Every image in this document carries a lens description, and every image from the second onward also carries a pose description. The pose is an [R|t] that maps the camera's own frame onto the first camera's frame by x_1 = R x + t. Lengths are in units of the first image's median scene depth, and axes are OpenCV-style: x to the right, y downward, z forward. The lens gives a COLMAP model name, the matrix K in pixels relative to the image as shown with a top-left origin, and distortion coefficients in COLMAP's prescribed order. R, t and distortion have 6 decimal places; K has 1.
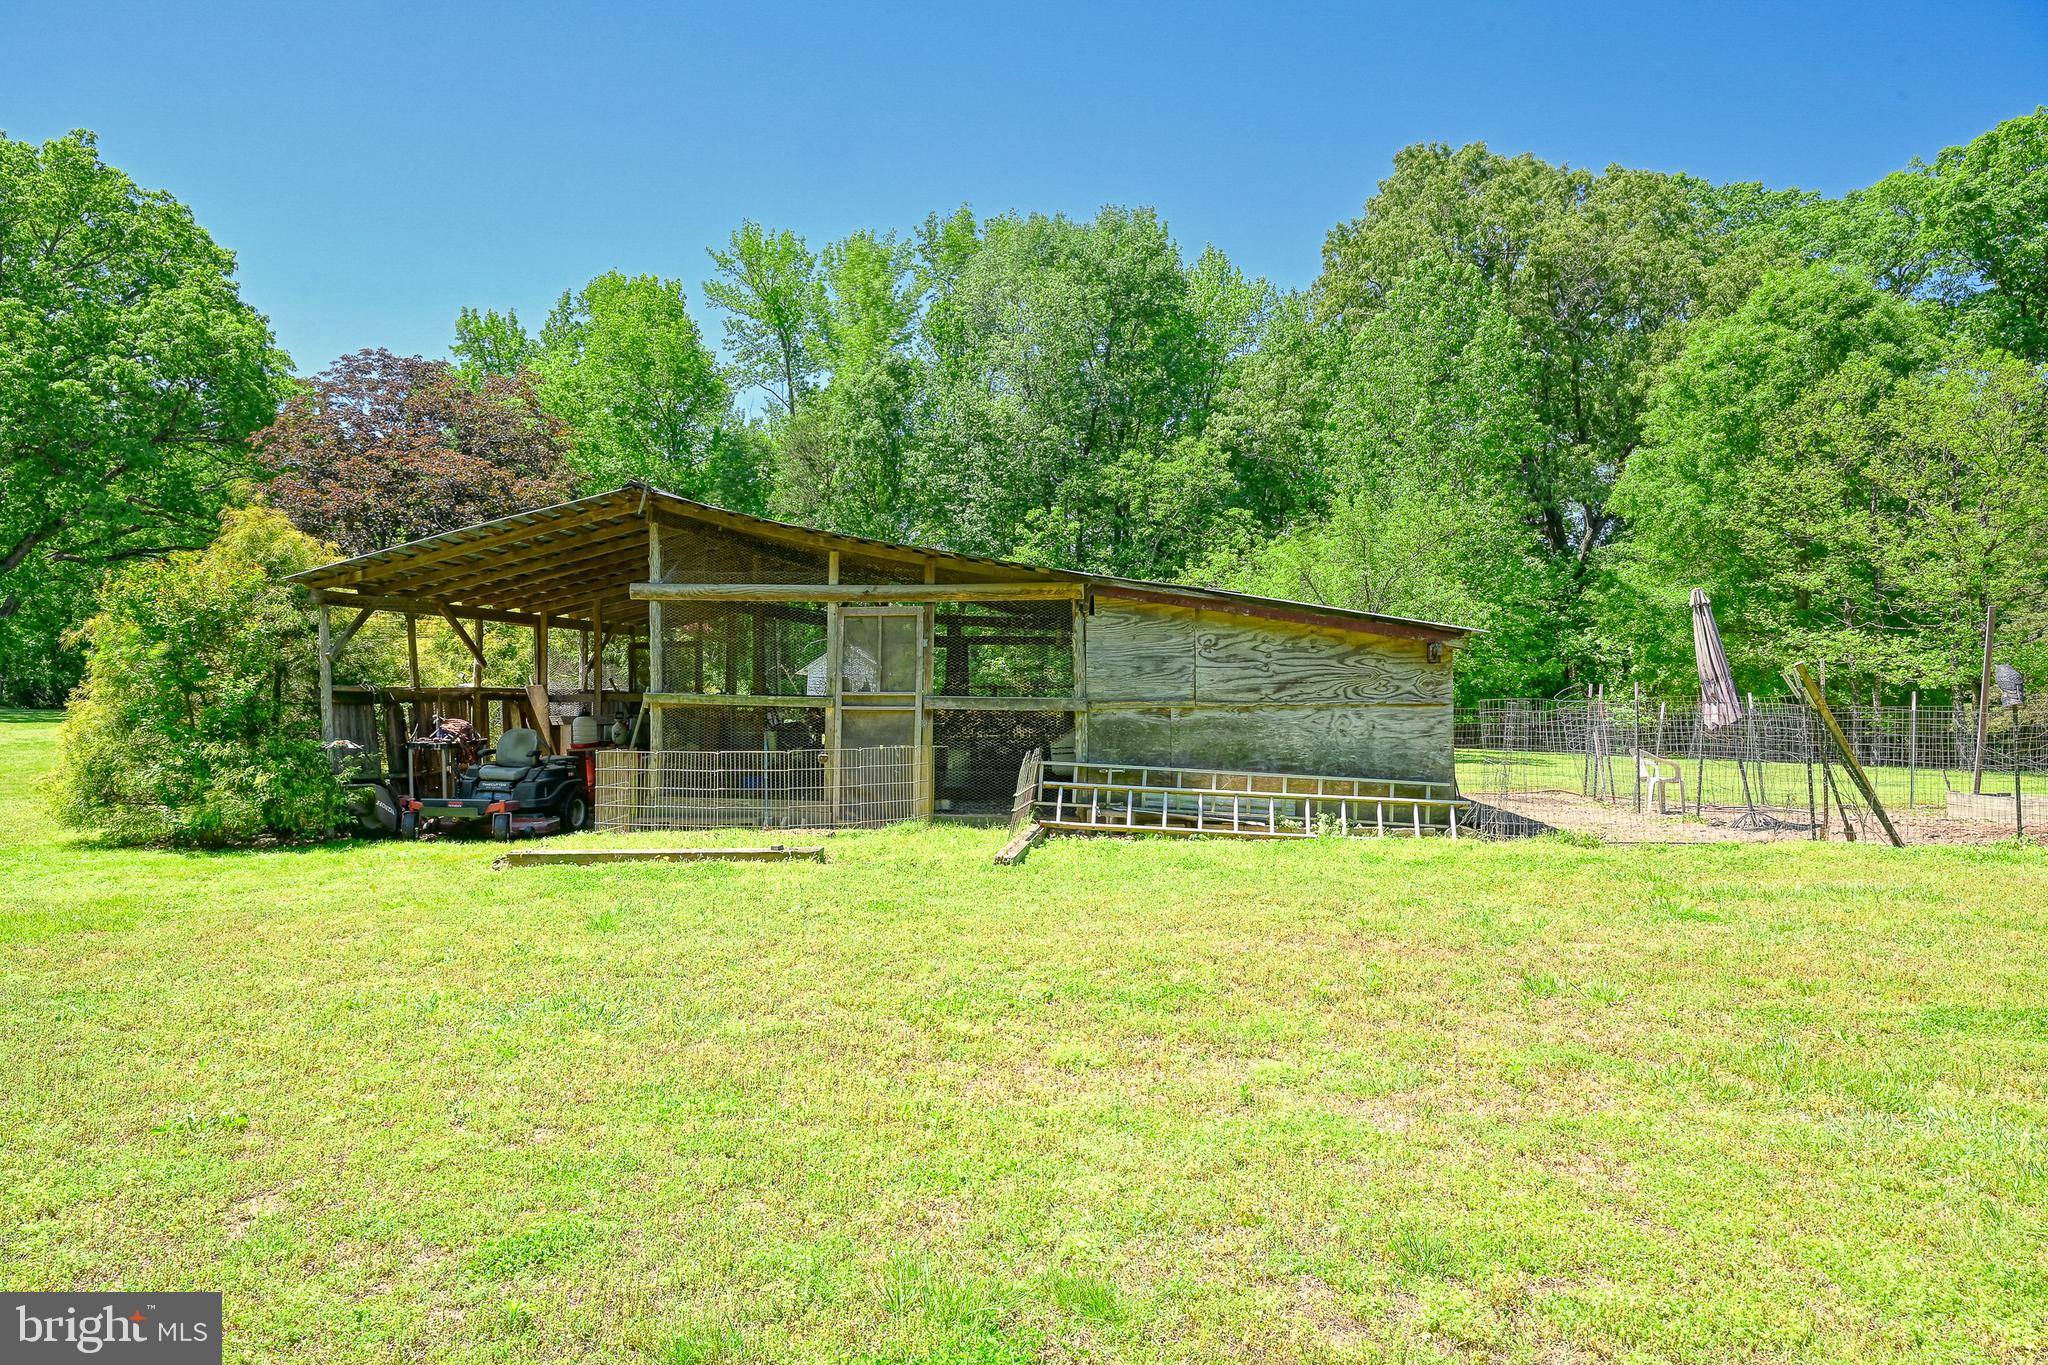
lens RADIAL K [[1371.9, 0, 1025.3], [0, 1371.9, 687.5], [0, 0, 1]] dist [-0.004157, 0.002572]
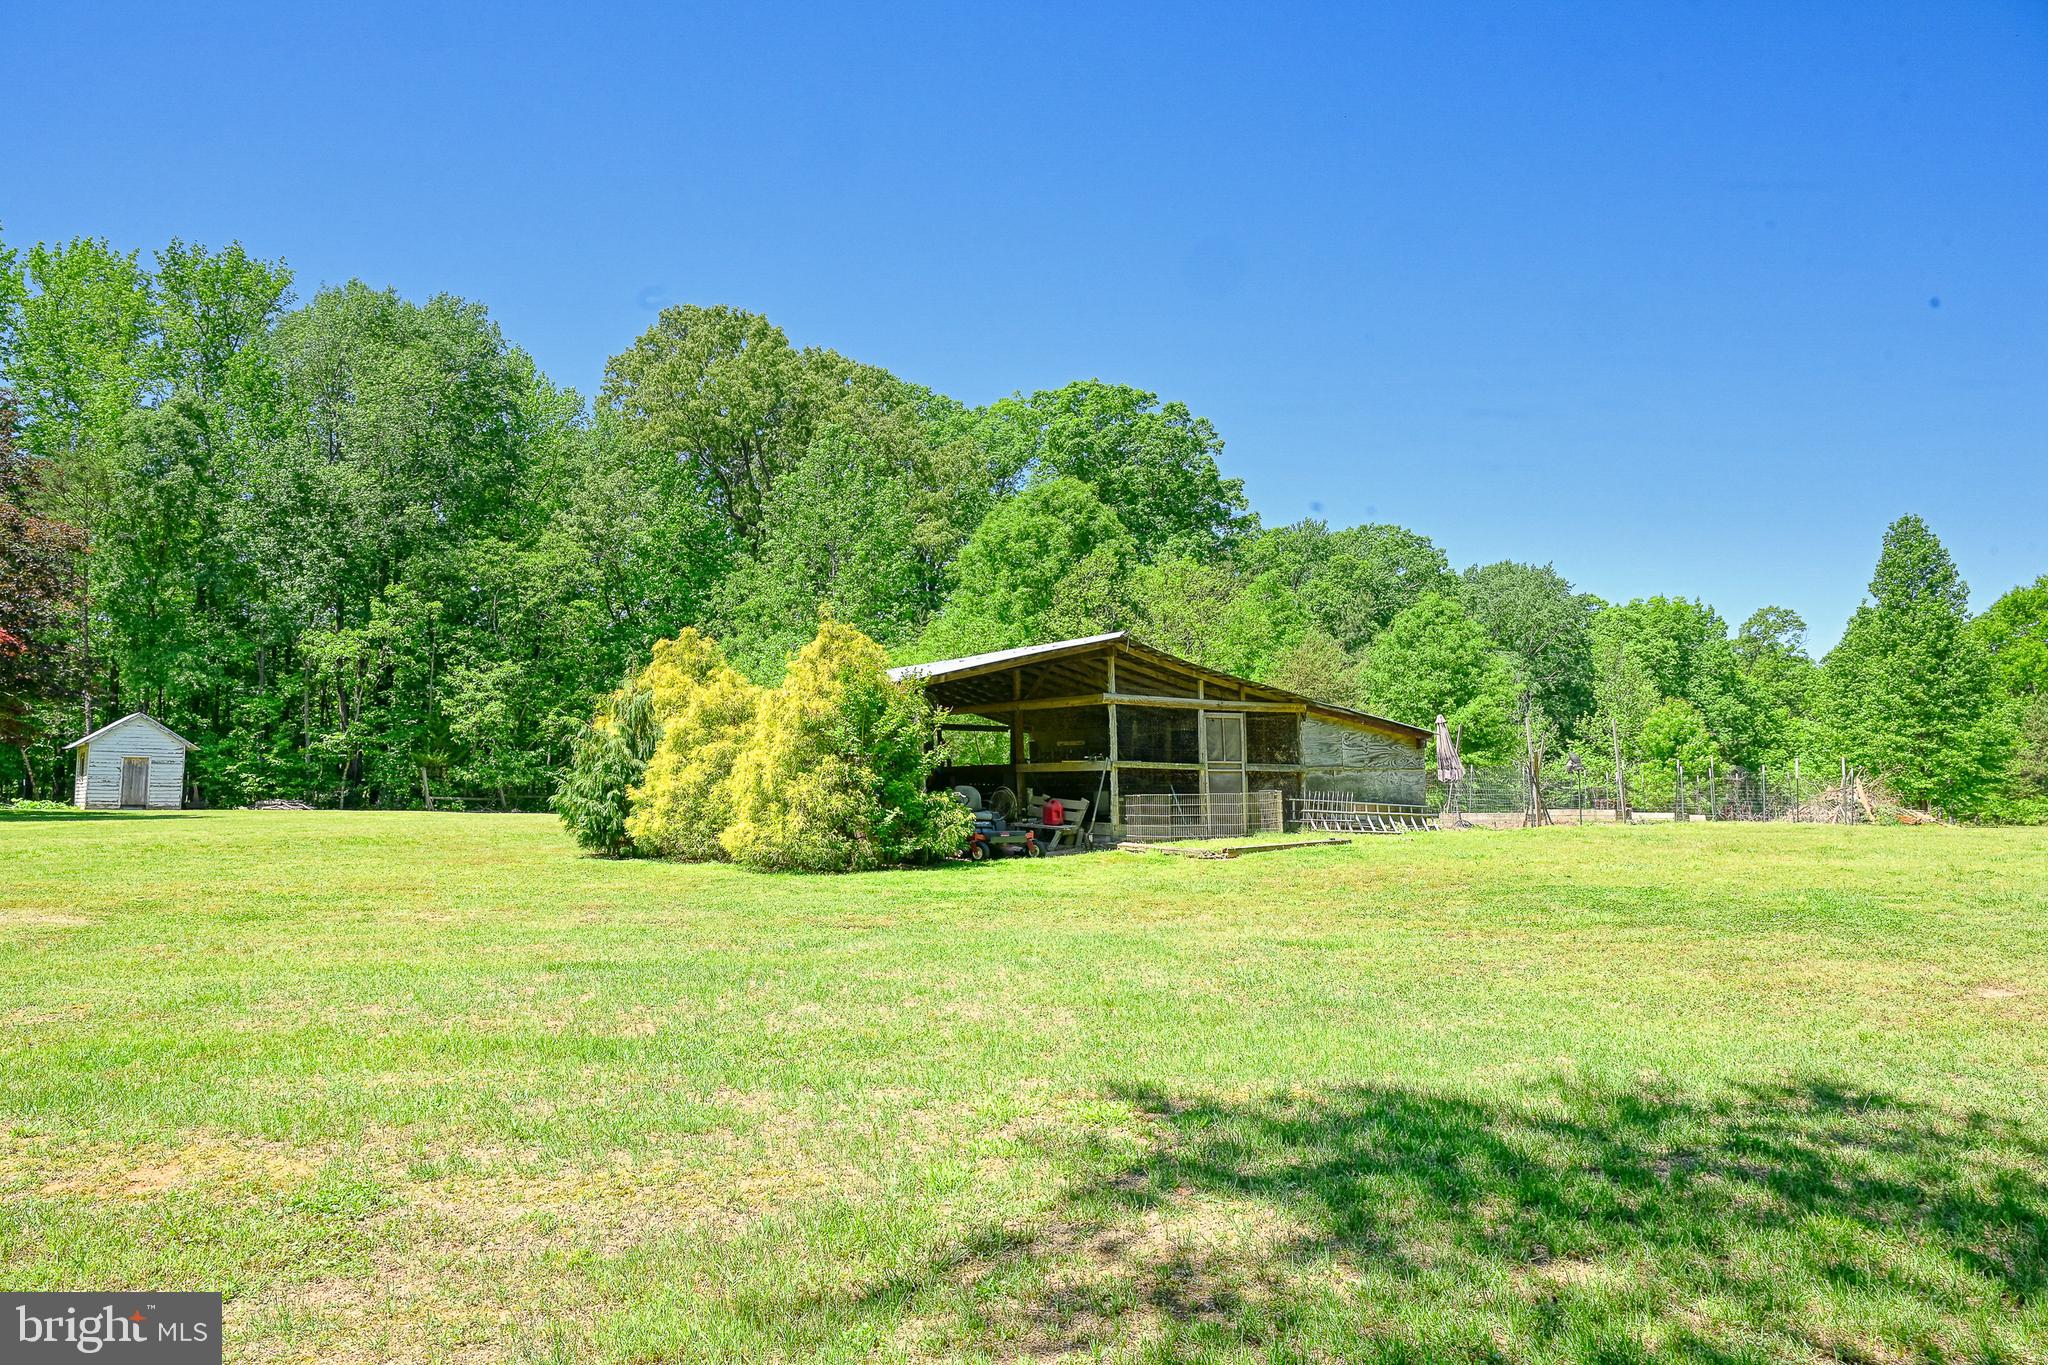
lens RADIAL K [[1371.9, 0, 1025.7], [0, 1371.9, 679.6], [0, 0, 1]] dist [-0.004157, 0.002572]
pose [[0.738521, 0.047609, 0.672548, -1.492094], [-0.002316, 0.997677, -0.068081, 0.020001], [-0.674227, 0.048721, 0.736915, -0.140788]]
